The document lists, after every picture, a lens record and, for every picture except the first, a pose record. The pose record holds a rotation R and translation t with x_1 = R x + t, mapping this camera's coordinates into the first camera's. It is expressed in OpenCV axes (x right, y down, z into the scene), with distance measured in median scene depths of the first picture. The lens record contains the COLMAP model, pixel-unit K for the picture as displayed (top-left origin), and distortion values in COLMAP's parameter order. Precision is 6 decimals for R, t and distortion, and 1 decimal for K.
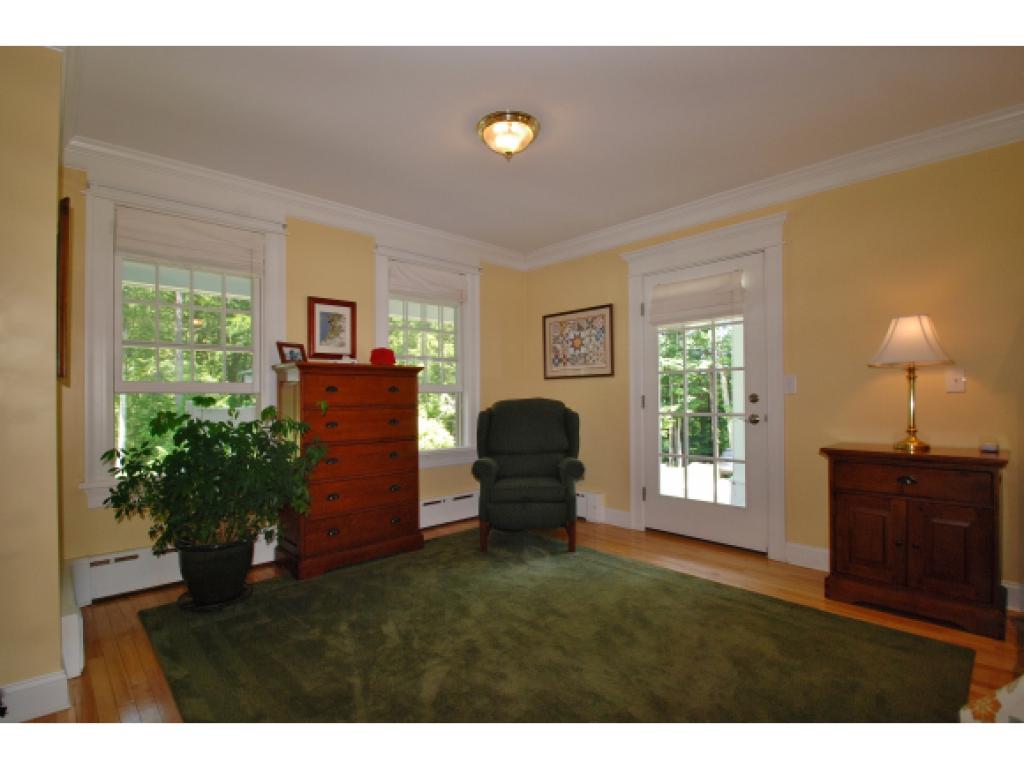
lens RADIAL K [[499.9, 0, 506.6], [0, 499.9, 388.8], [0, 0, 1]] dist [-0.001974, -0.000450]
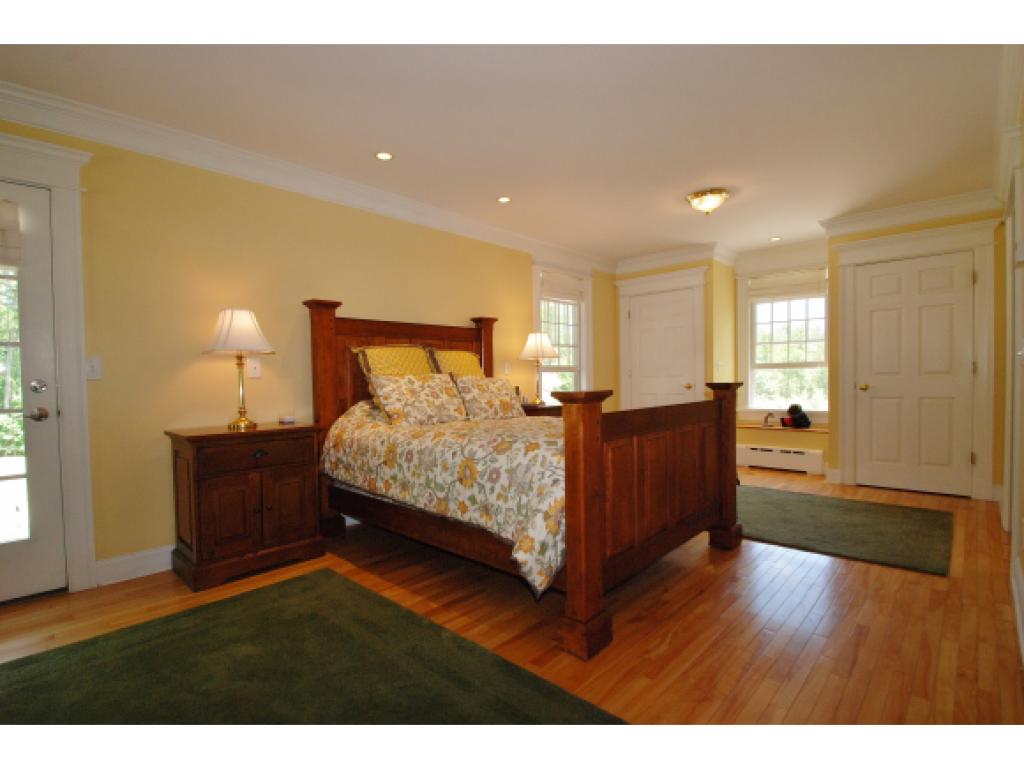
lens RADIAL K [[499.9, 0, 506.6], [0, 499.9, 388.8], [0, 0, 1]] dist [-0.001974, -0.000450]
pose [[-0.039860, -0.021028, 0.998984, -0.335546], [-0.001014, 0.999779, 0.021004, 0.008302], [-0.999205, -0.000176, -0.039872, 0.444985]]
